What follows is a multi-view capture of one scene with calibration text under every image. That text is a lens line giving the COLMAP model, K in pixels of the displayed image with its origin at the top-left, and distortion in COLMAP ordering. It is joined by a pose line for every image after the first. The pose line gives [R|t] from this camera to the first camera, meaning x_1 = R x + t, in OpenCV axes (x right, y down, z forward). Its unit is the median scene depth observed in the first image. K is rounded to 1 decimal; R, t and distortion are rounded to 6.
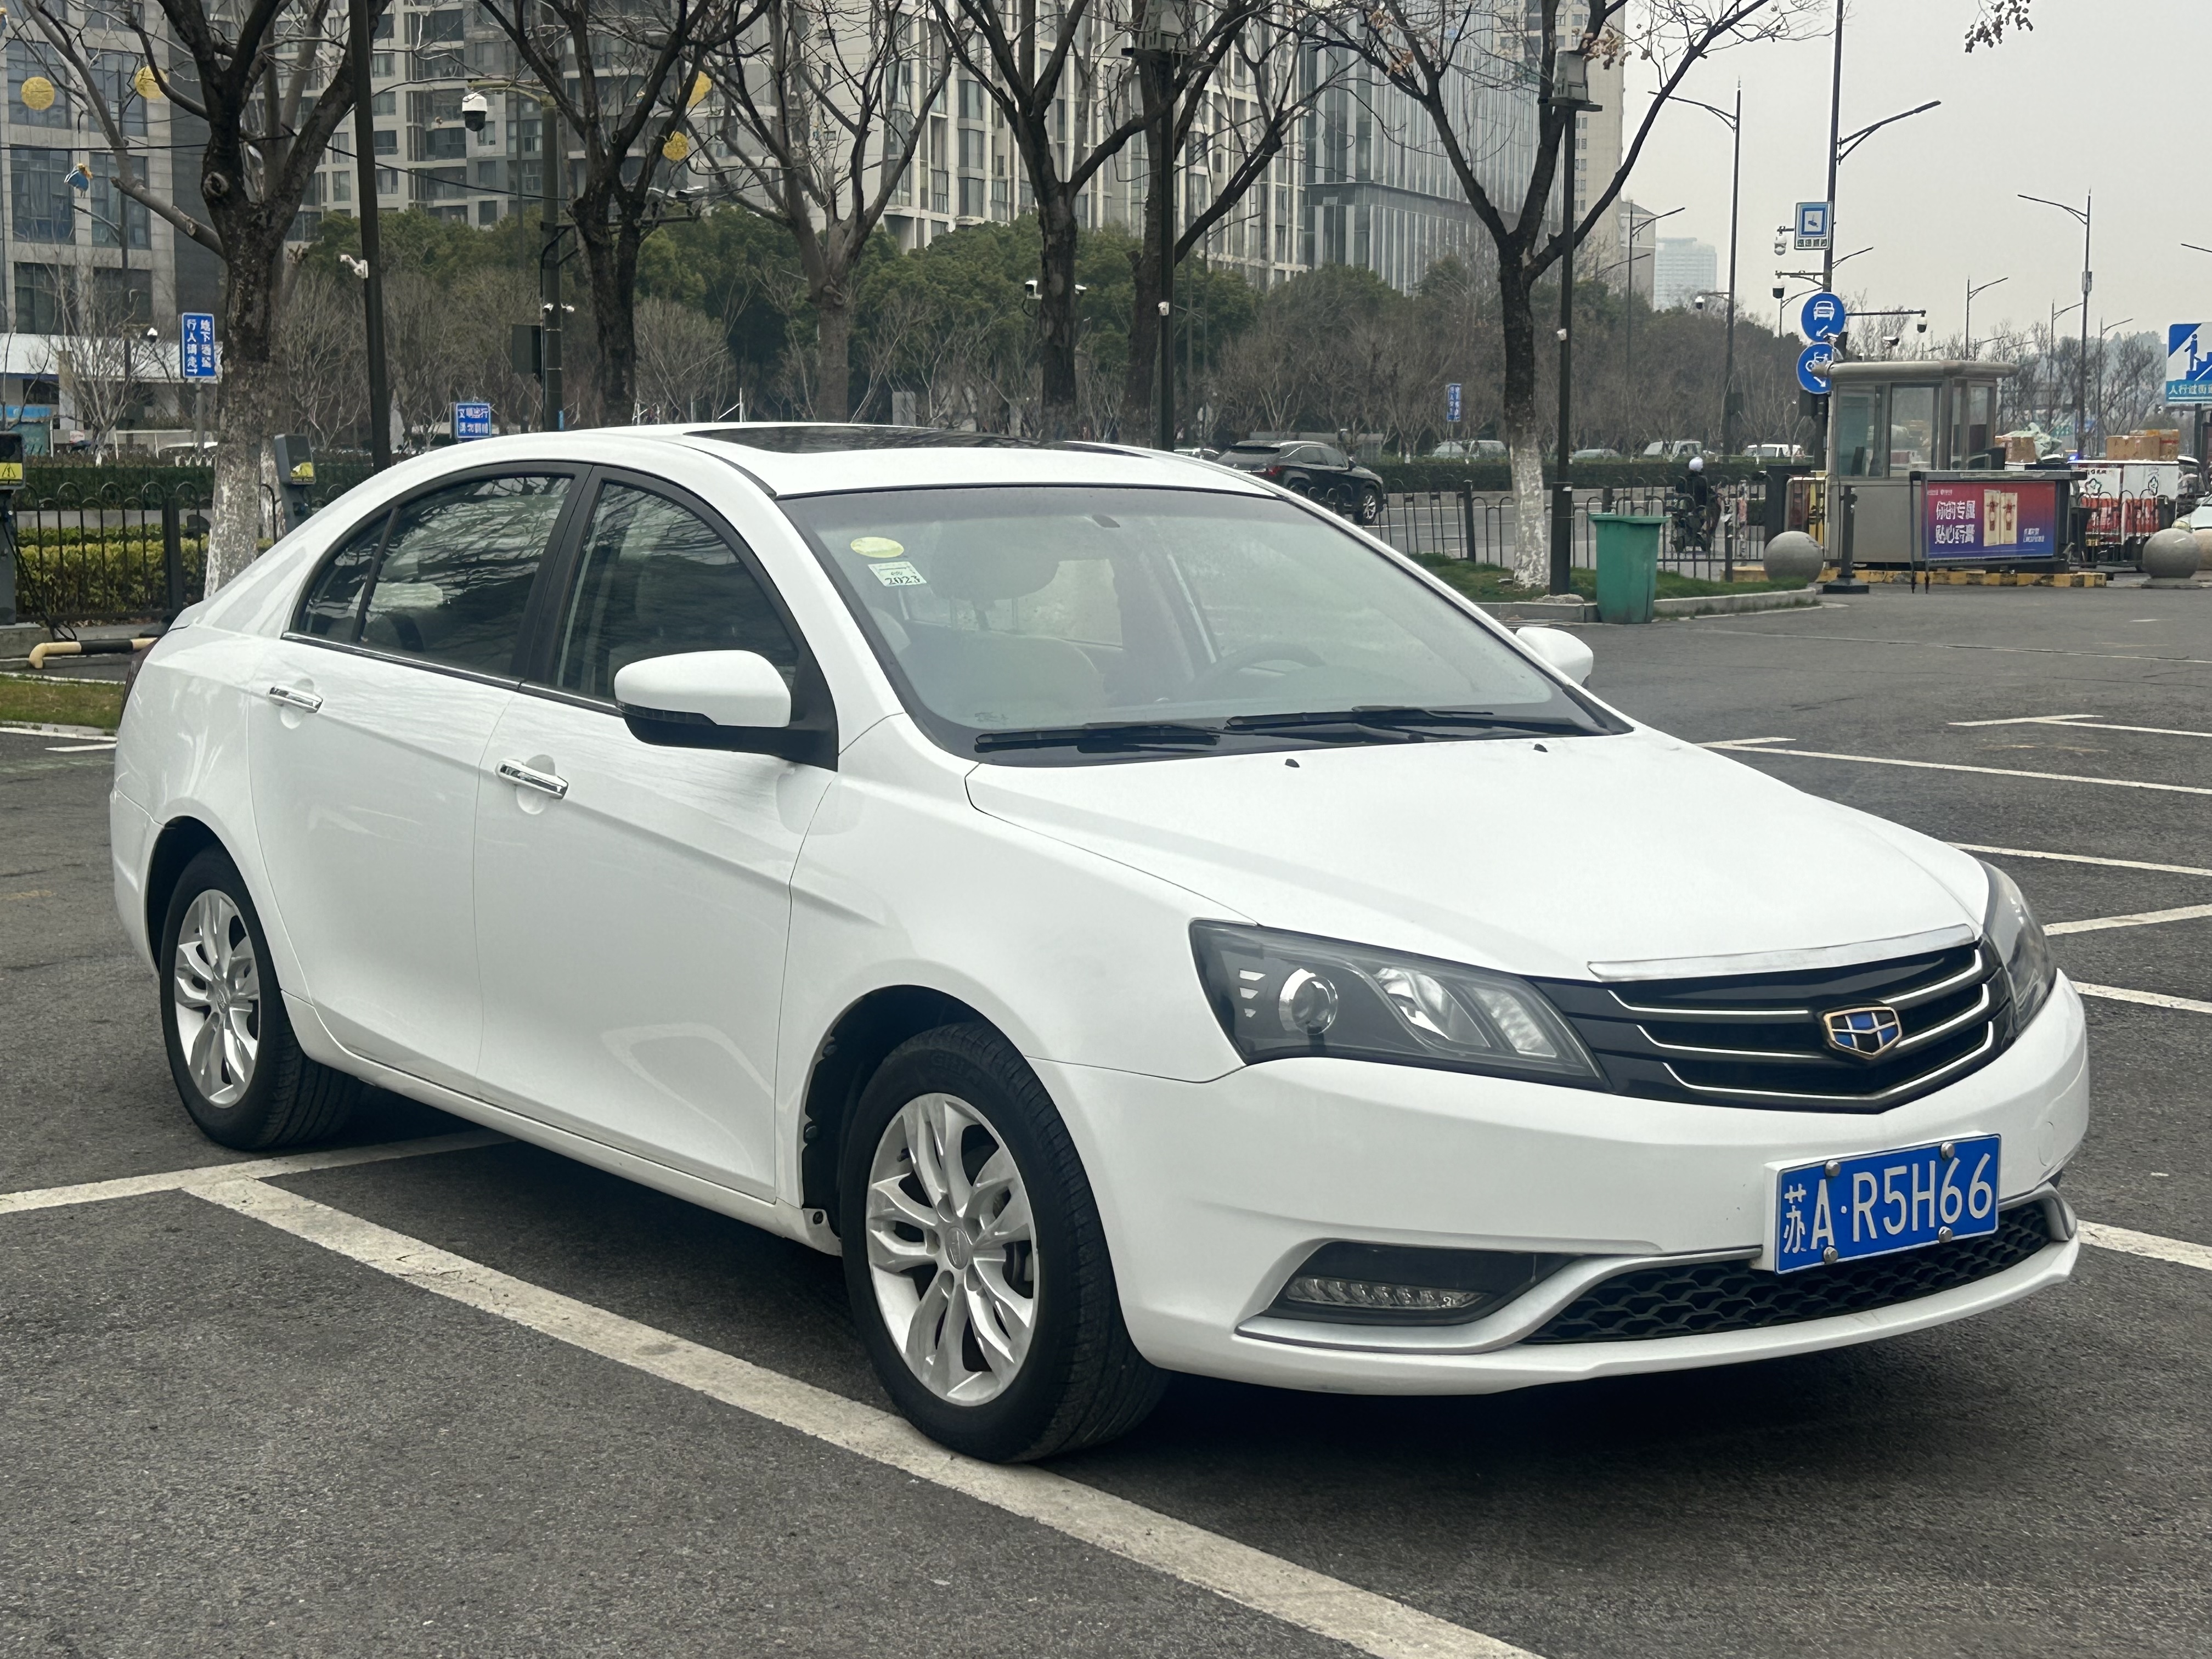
lens RADIAL K [[3441.8, 0, 1091.9], [0, 3441.8, 826.3], [0, 0, 1]] dist [0.251751, -0.936275]
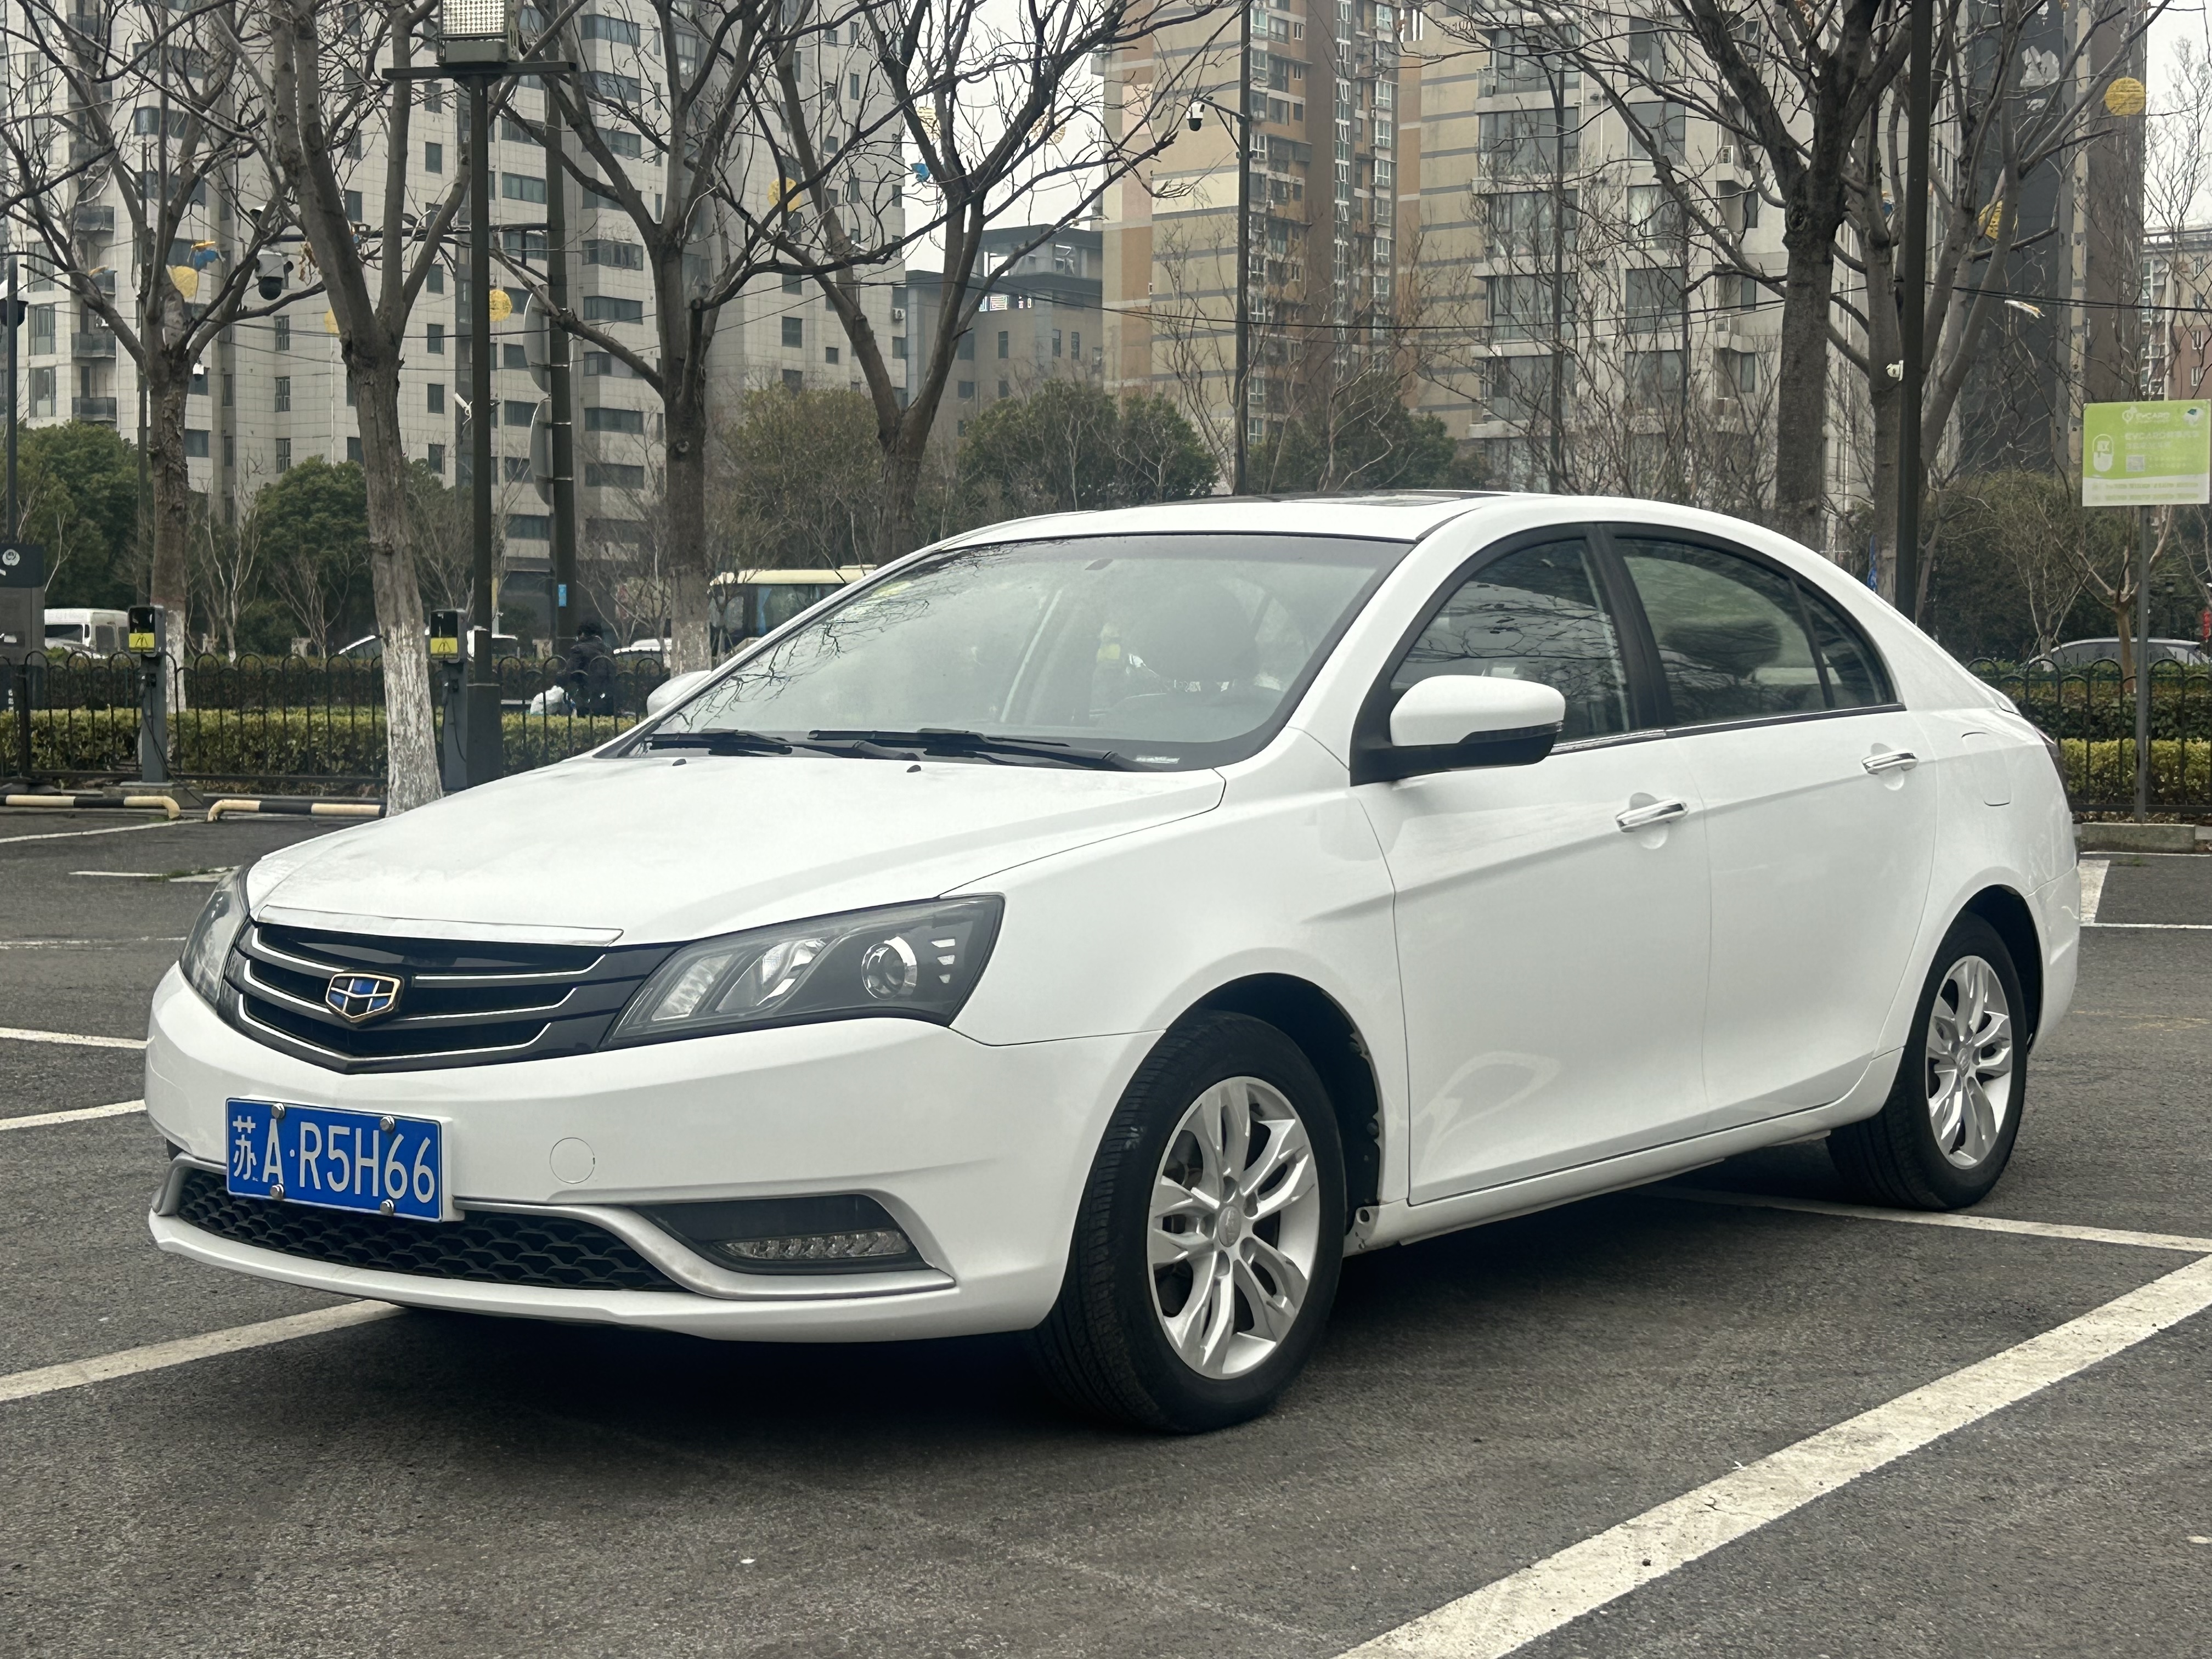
lens RADIAL K [[3441.8, 0, 1091.9], [0, 3441.8, 826.3], [0, 0, 1]] dist [0.251751, -0.936275]
pose [[0.278290, 0.040297, -0.959651, 1.279602], [-0.101288, 0.994780, 0.012400, -0.026926], [0.955142, 0.093751, 0.280919, 0.908390]]
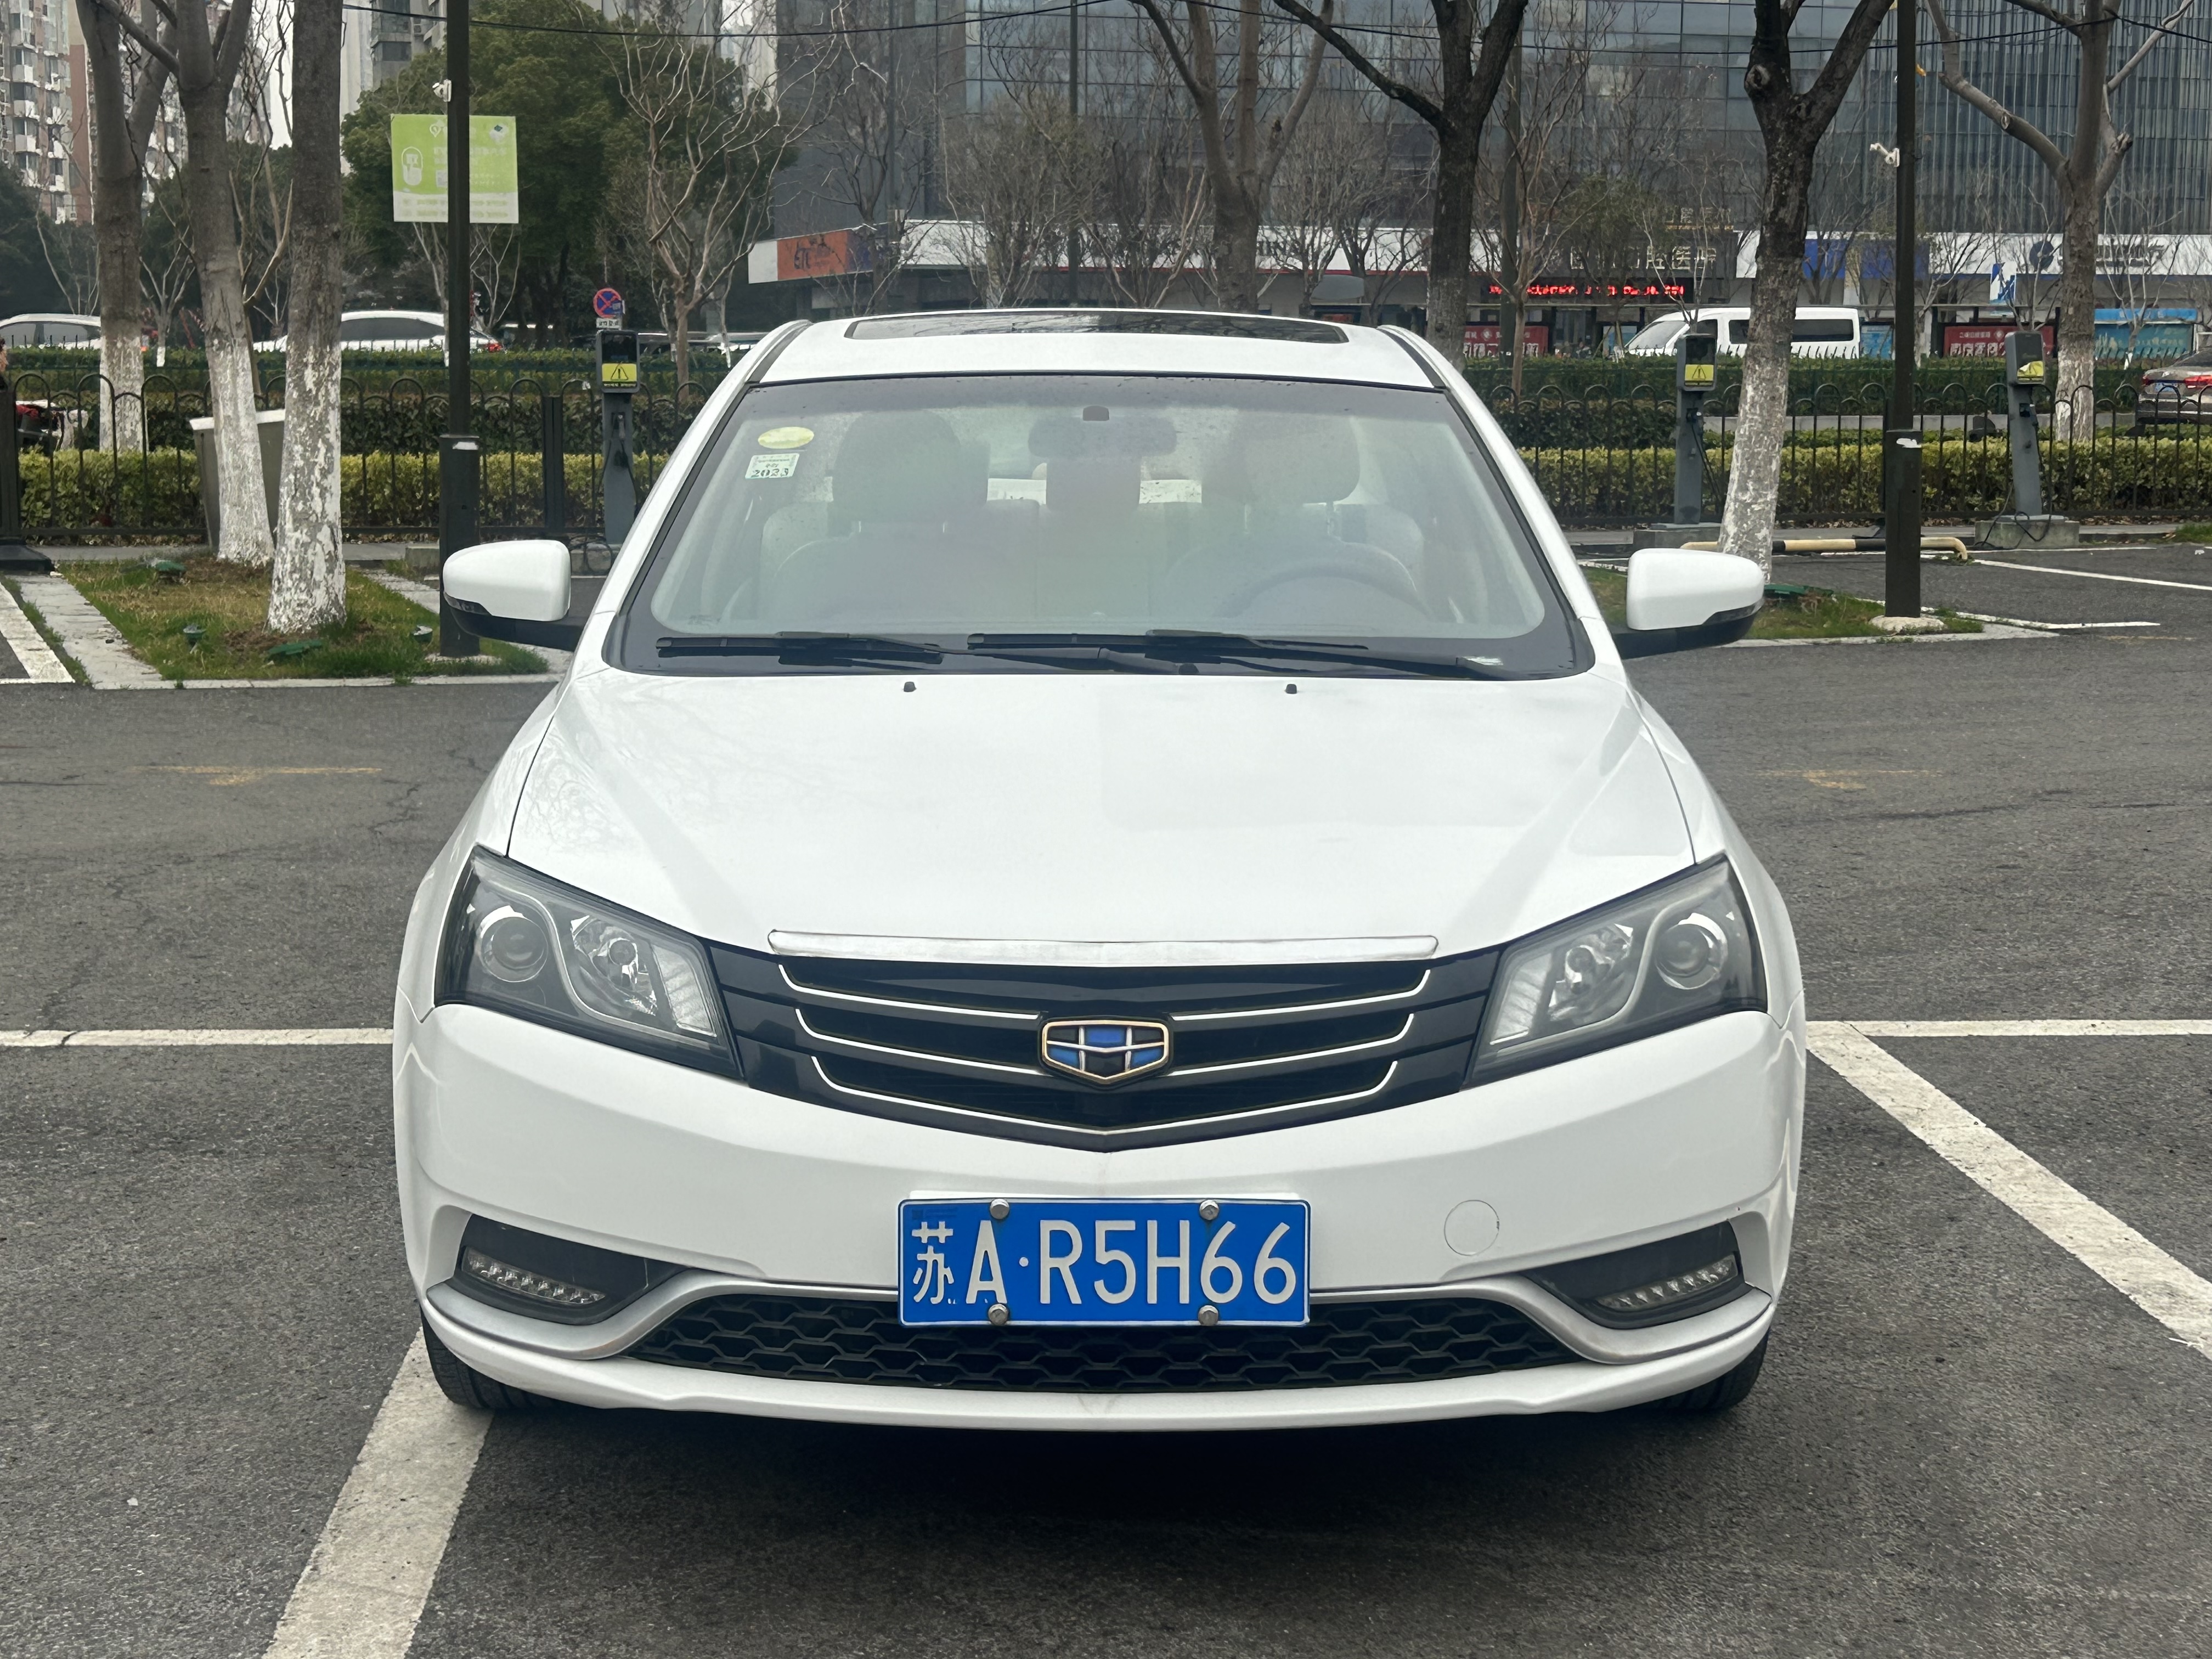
lens RADIAL K [[3444.0, 0, 1106.0], [0, 3444.0, 829.5], [0, 0, 1]] dist [0.225402, -0.969021]
pose [[0.807815, 0.079147, -0.584099, 0.684783], [-0.062680, 0.996860, 0.048391, -0.030958], [0.586095, -0.002479, 0.810239, 0.348116]]
